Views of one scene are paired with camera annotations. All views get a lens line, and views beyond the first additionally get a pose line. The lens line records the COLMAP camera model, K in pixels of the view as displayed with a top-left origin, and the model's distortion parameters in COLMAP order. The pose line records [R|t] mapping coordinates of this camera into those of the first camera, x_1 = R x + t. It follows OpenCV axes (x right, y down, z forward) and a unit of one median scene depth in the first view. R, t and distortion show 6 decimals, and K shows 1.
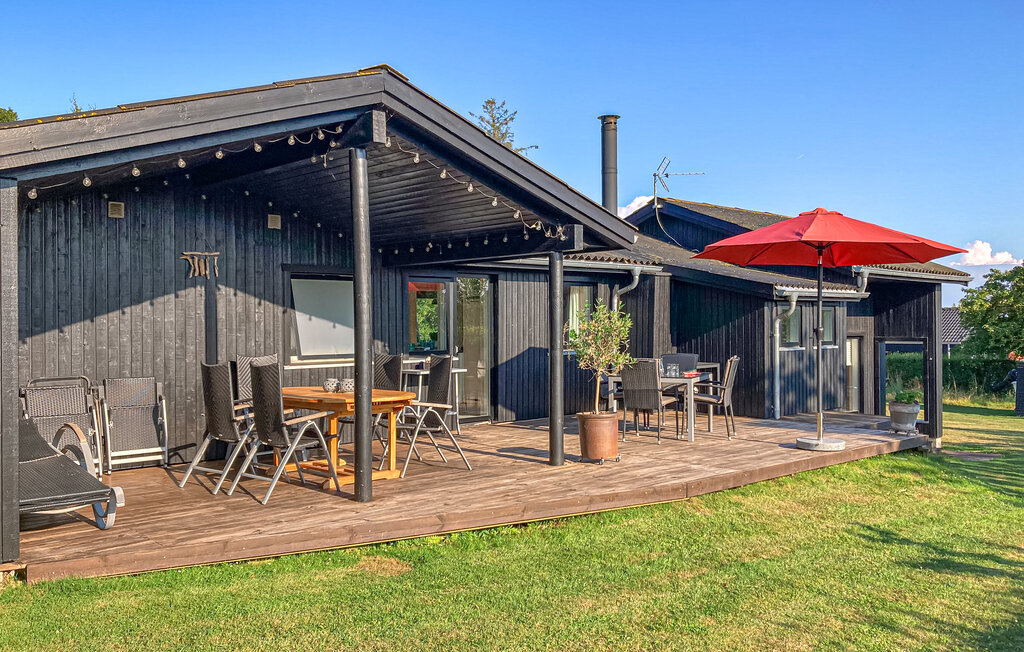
lens RADIAL K [[859.5, 0, 512.0], [0, 859.5, 326.0], [0, 0, 1]] dist [0.007727, 0.000907]
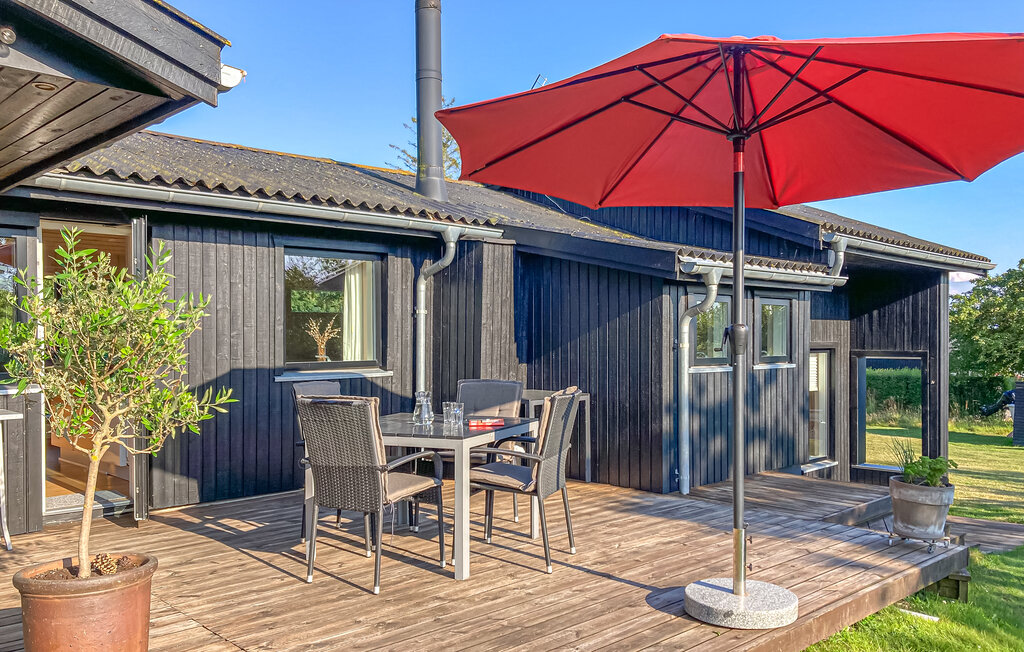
lens RADIAL K [[841.0, 0, 515.1], [0, 841.0, 351.5], [0, 0, 1]] dist [0.035297, -0.002563]
pose [[0.999531, 0.004623, 0.030283, 0.167421], [-0.005104, 0.999862, 0.015828, 0.005915], [-0.030206, -0.015975, 0.999416, 0.420847]]
